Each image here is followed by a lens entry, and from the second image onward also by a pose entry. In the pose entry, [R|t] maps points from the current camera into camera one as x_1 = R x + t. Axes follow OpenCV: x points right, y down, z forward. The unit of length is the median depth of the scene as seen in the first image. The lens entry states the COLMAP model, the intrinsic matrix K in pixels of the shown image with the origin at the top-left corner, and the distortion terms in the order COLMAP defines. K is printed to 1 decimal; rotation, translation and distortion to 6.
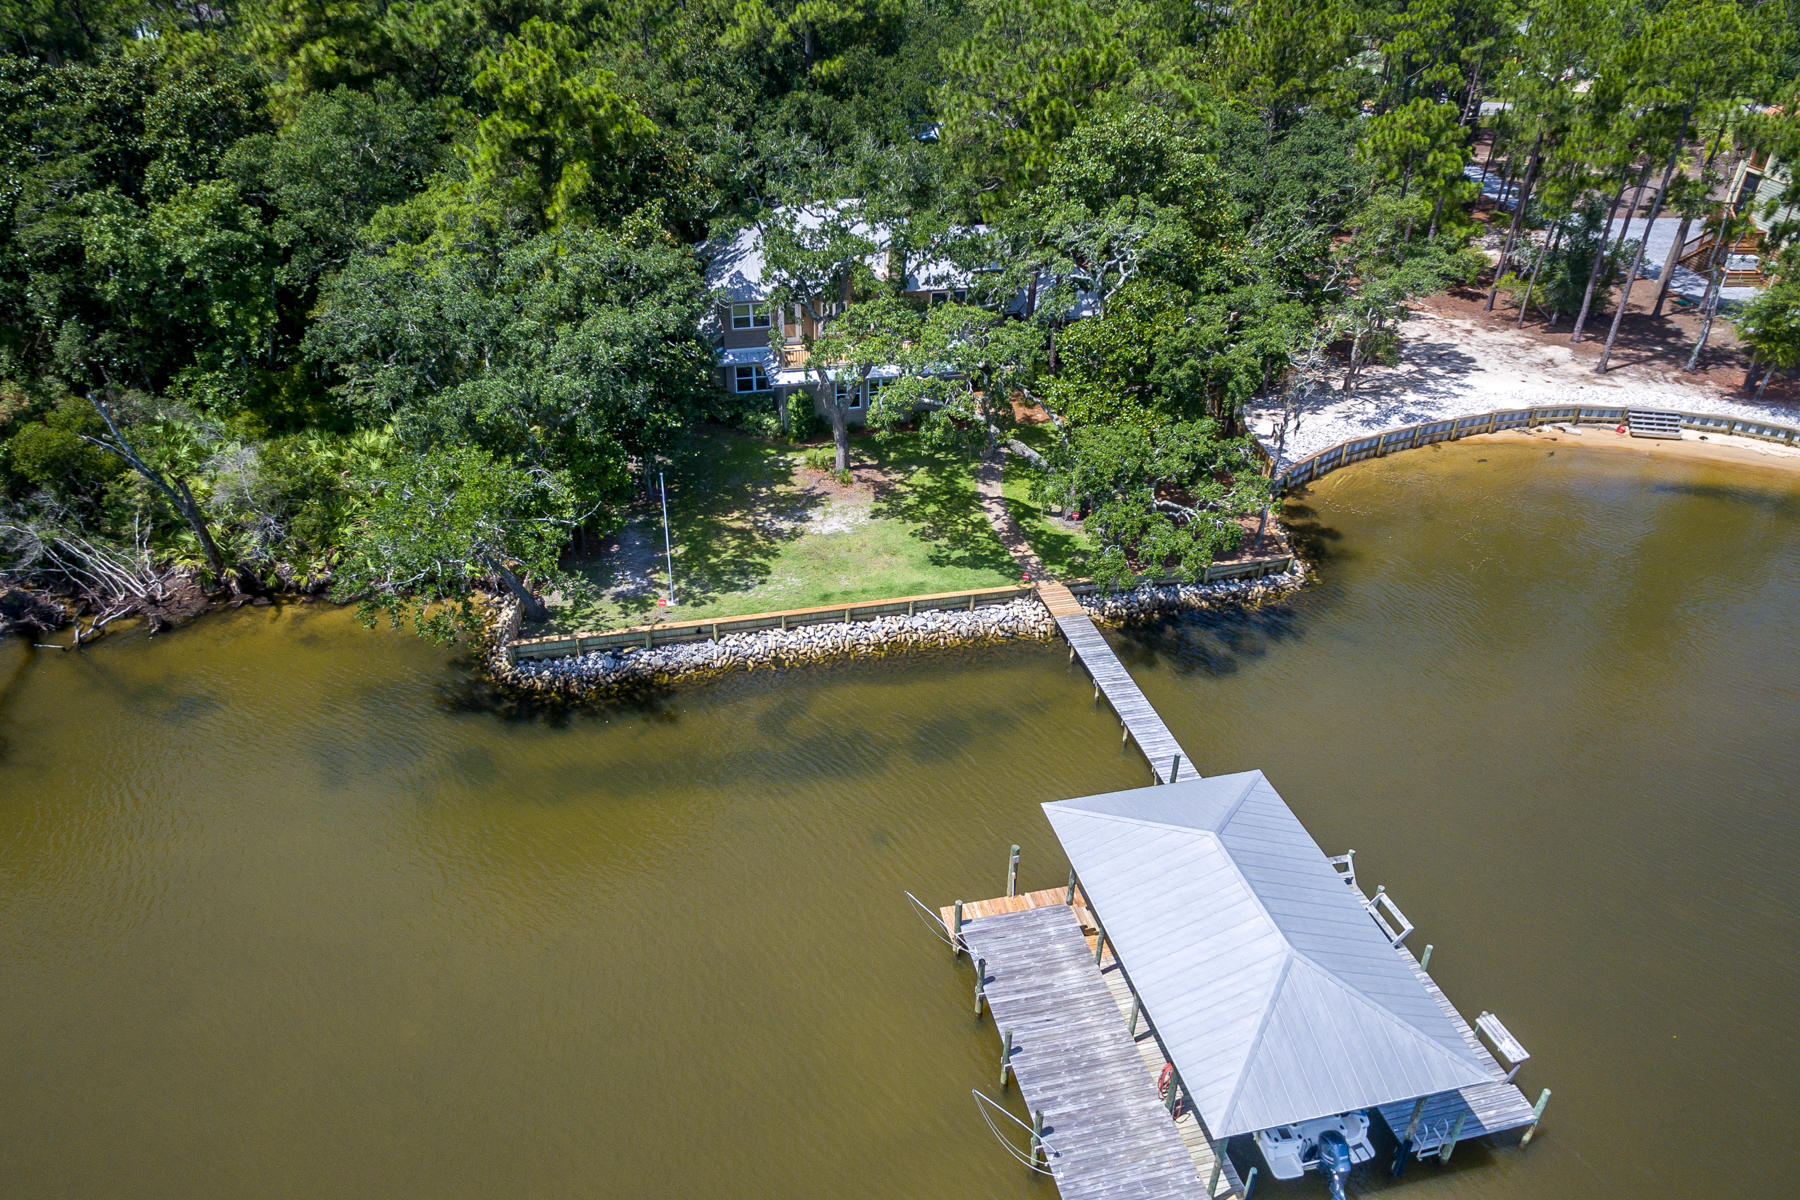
lens RADIAL K [[1154.7, 0, 897.3], [0, 1154.7, 631.1], [0, 0, 1]] dist [0.001011, 0.004295]
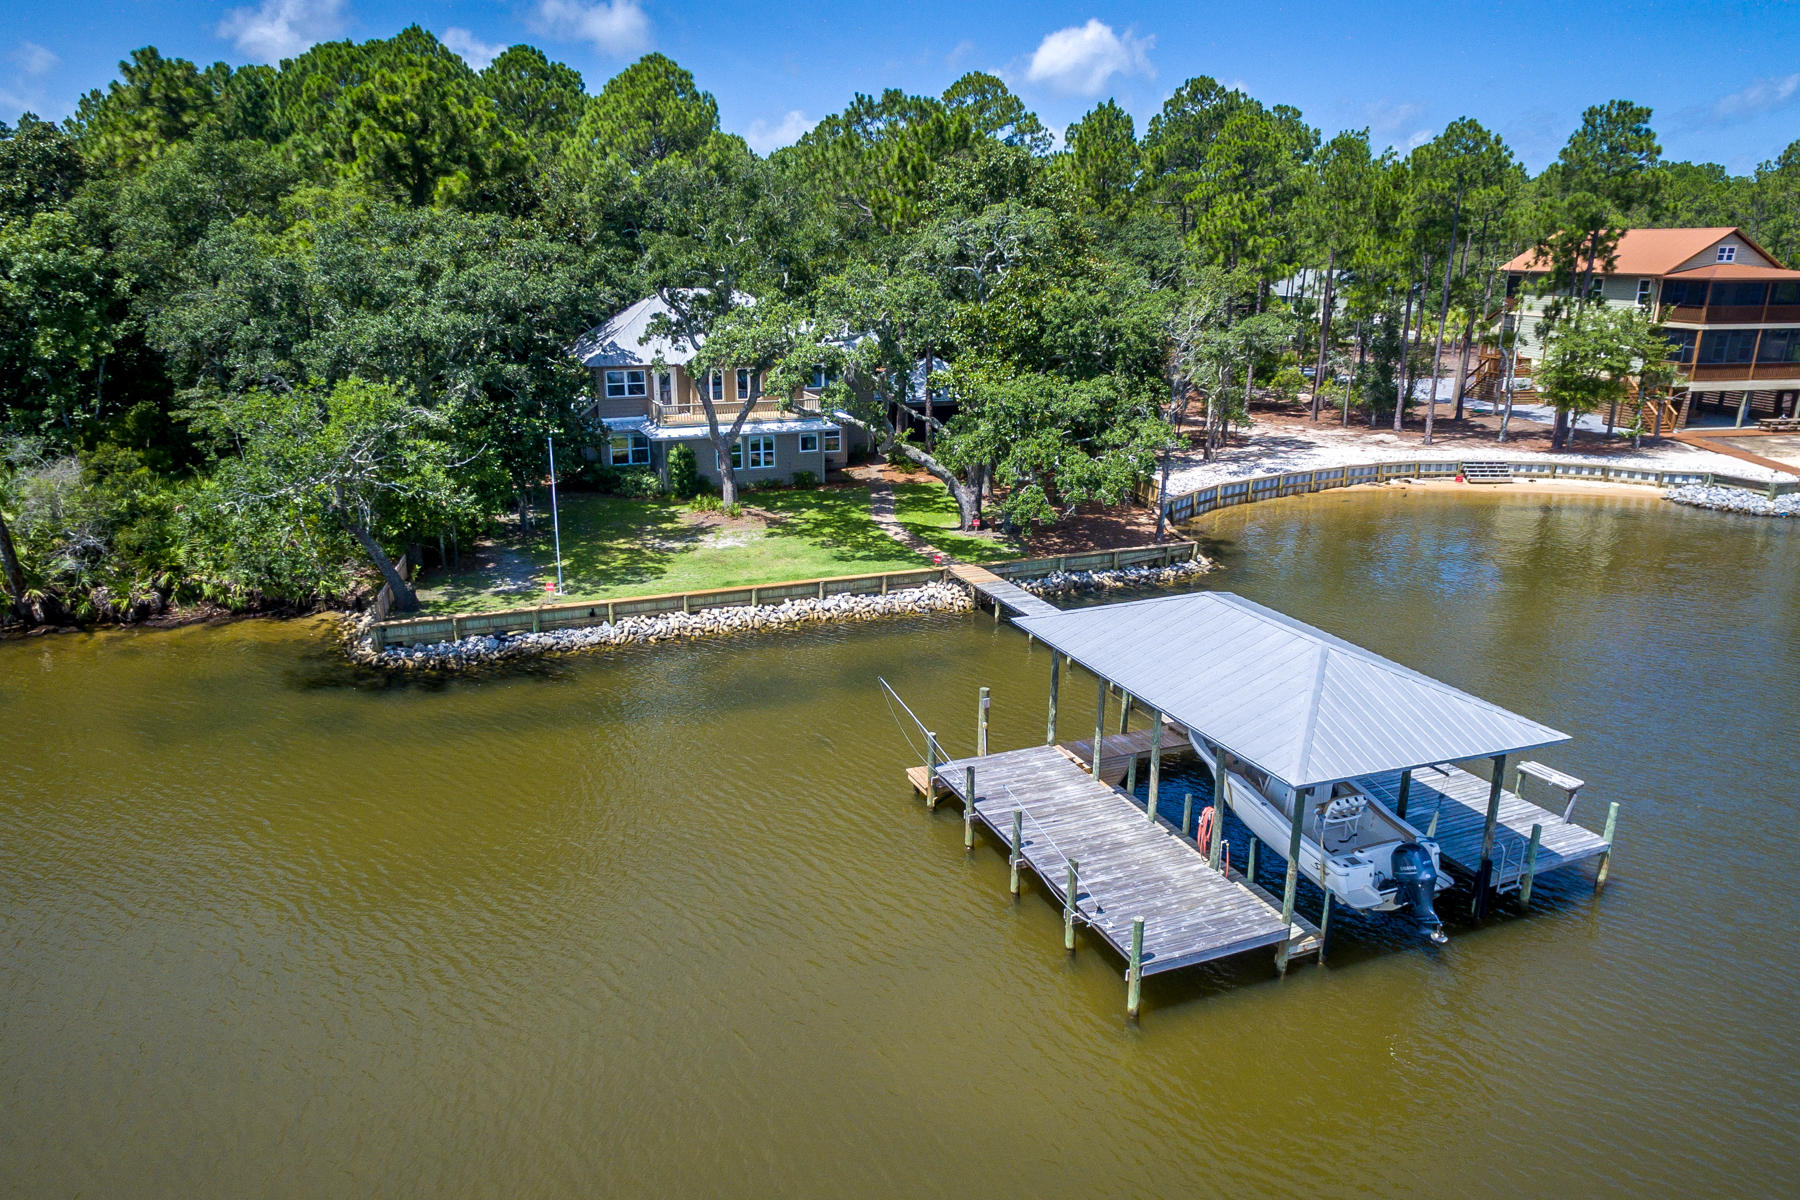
lens RADIAL K [[1165.1, 0, 893.6], [0, 1165.1, 630.4], [0, 0, 1]] dist [0.003423, 0.001467]
pose [[0.989128, -0.054639, 0.136526, -0.057769], [0.087361, 0.965154, -0.246669, 0.236673], [-0.118291, 0.255915, 0.959435, 0.087129]]
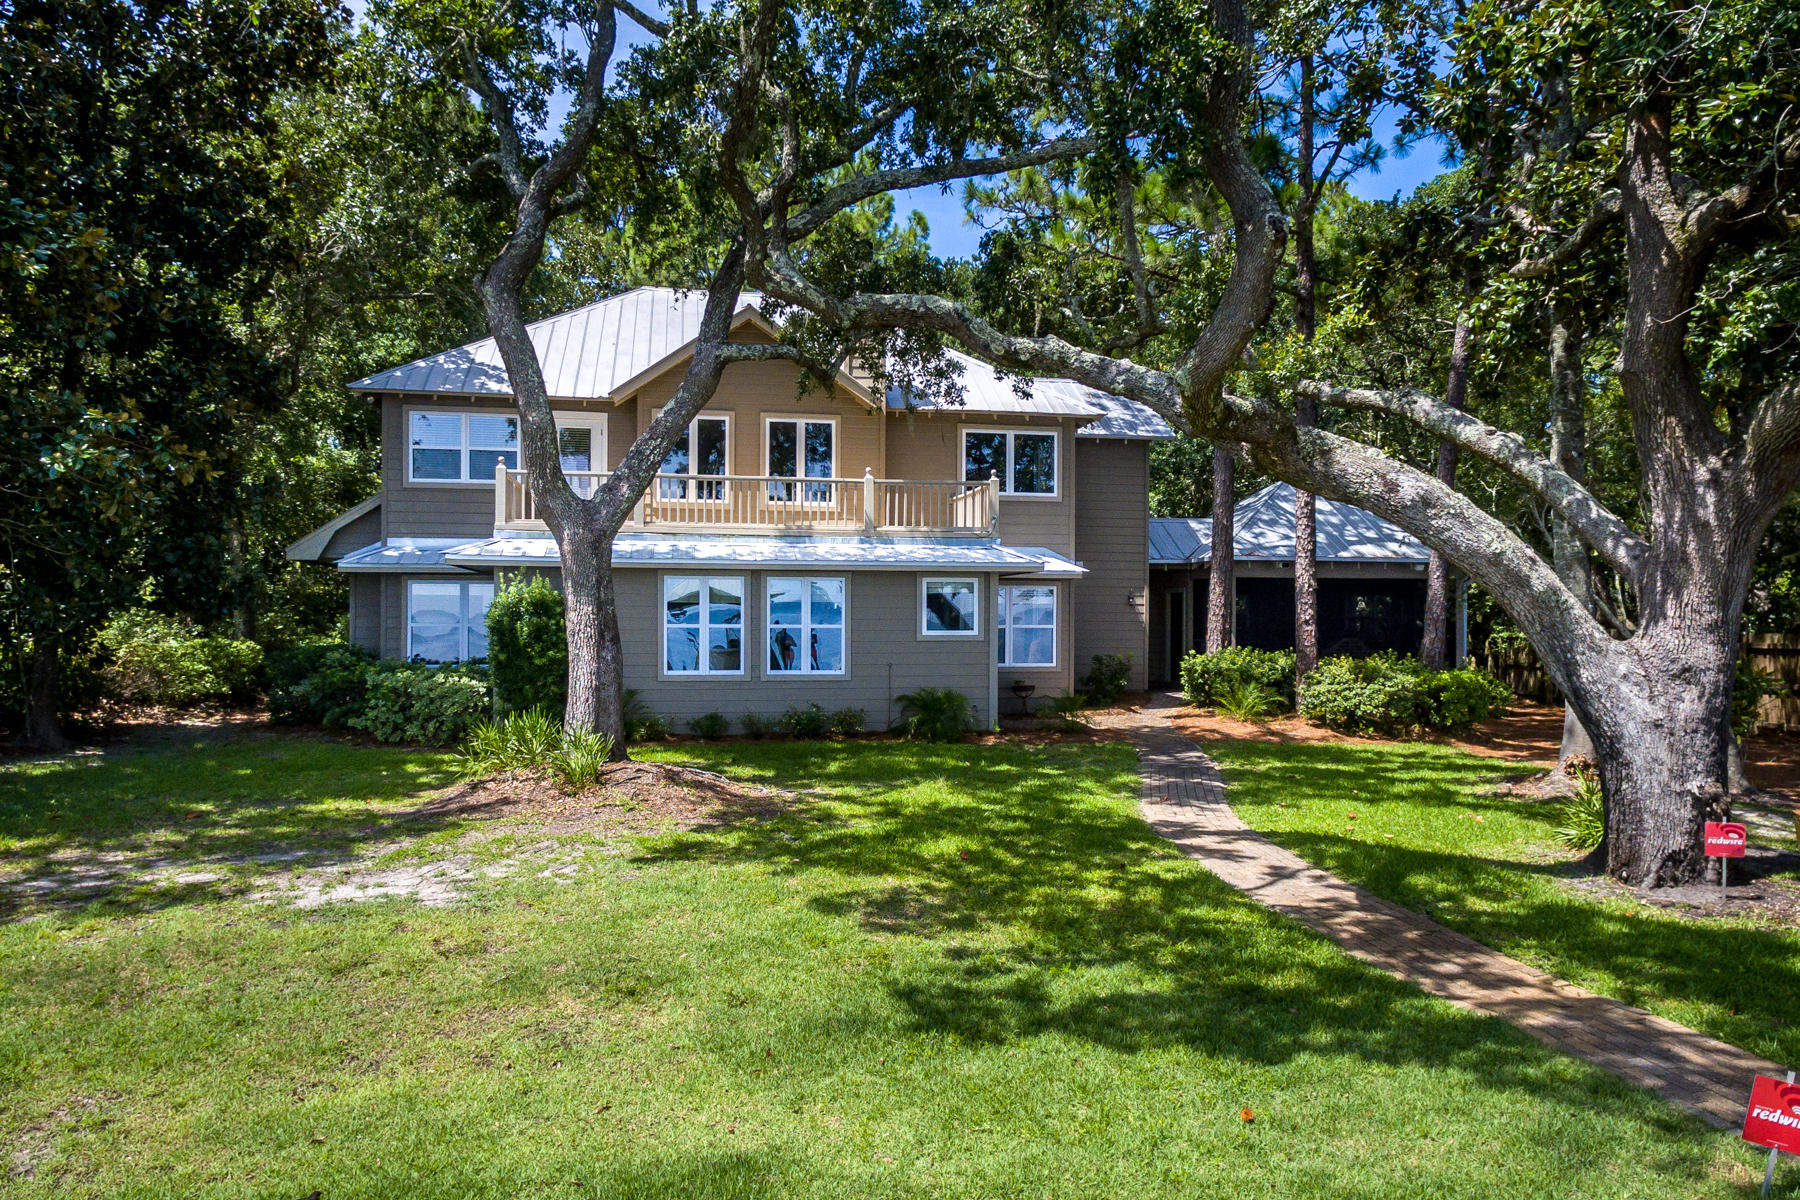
lens RADIAL K [[1282.0, 0, 871.0], [0, 1282.0, 600.8], [0, 0, 1]] dist [-0.000140, 0.000727]
pose [[0.997263, -0.009109, -0.073370, 0.036896], [-0.032584, 0.836655, -0.546760, -0.017439], [0.066366, 0.547654, 0.834068, 0.841871]]
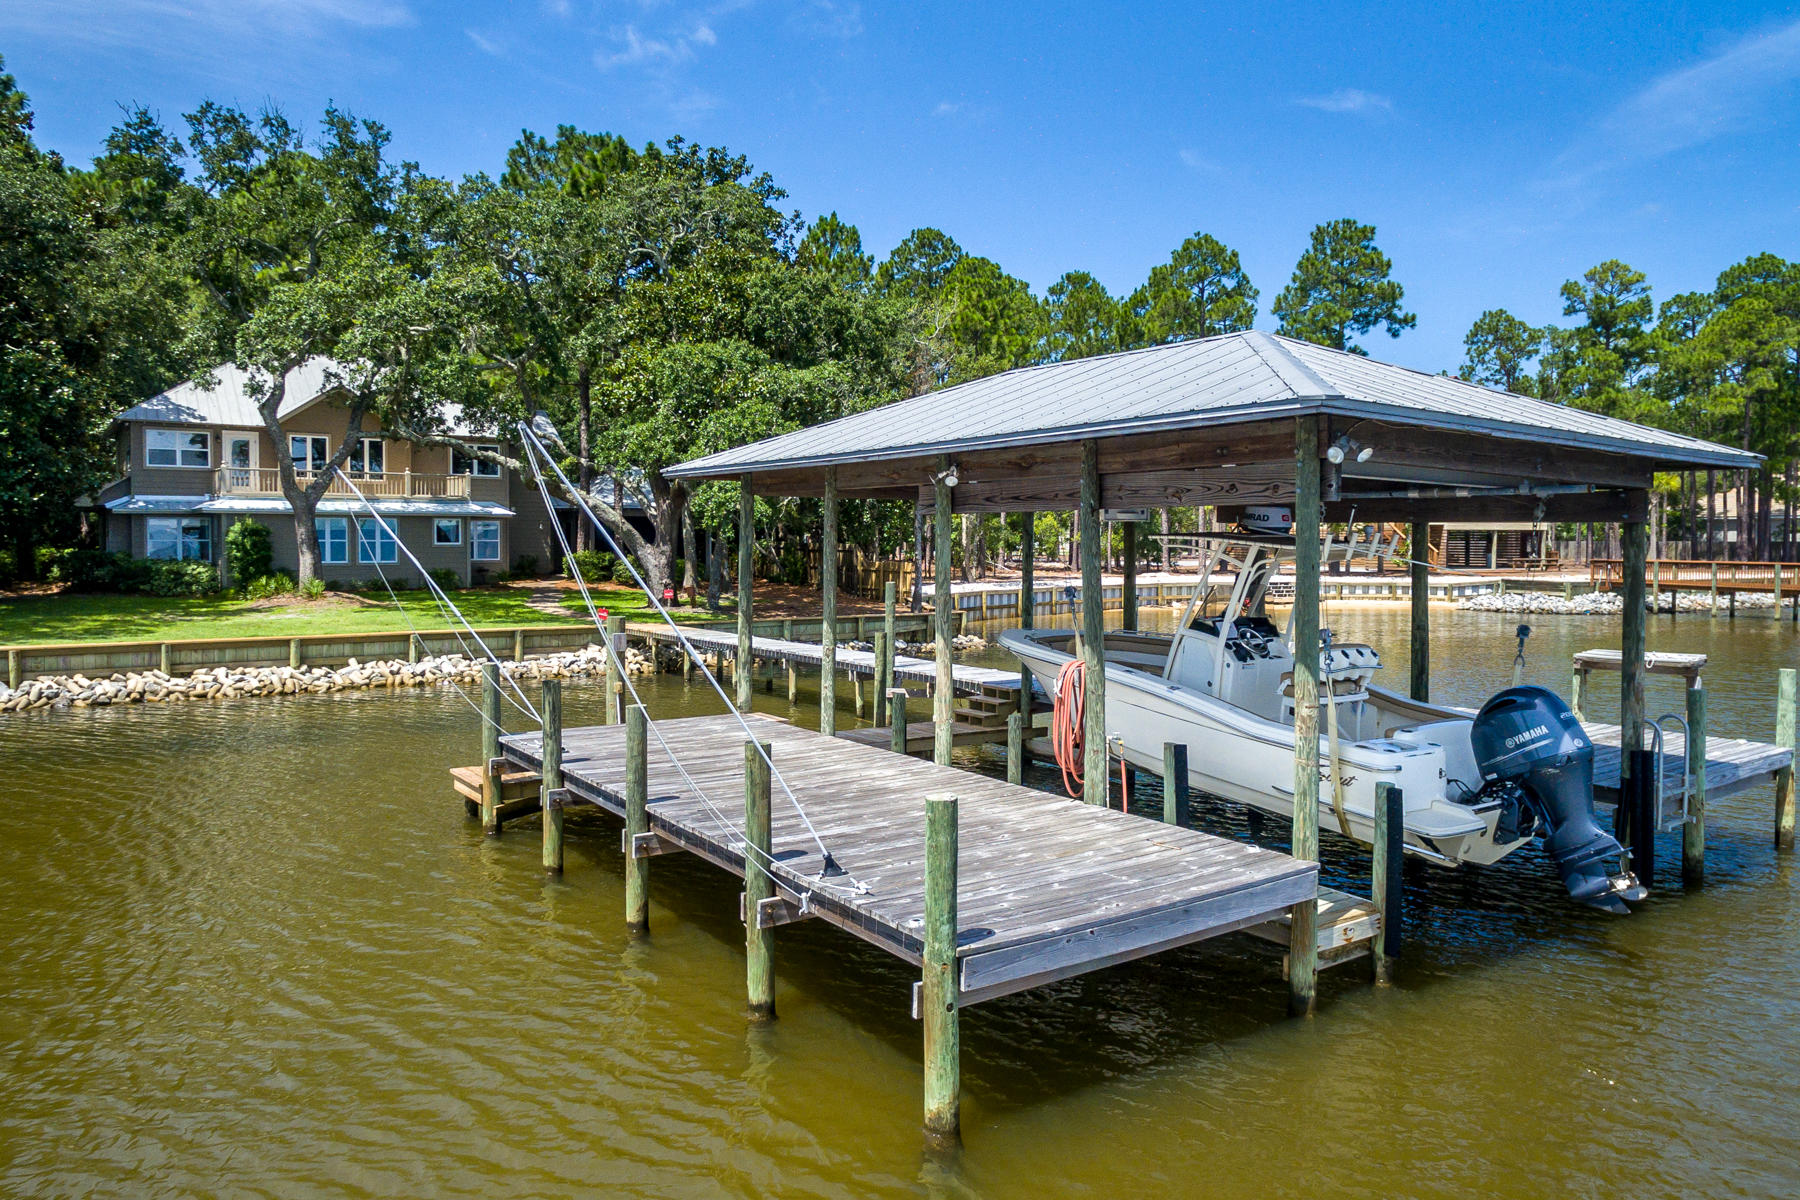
lens RADIAL K [[1217.9, 0, 906.6], [0, 1217.9, 586.8], [0, 0, 1]] dist [0.004077, 0.005956]
pose [[0.932784, -0.023572, 0.359664, 0.022700], [0.199613, 0.864644, -0.461026, 0.282668], [-0.300113, 0.501832, 0.811232, 0.365214]]
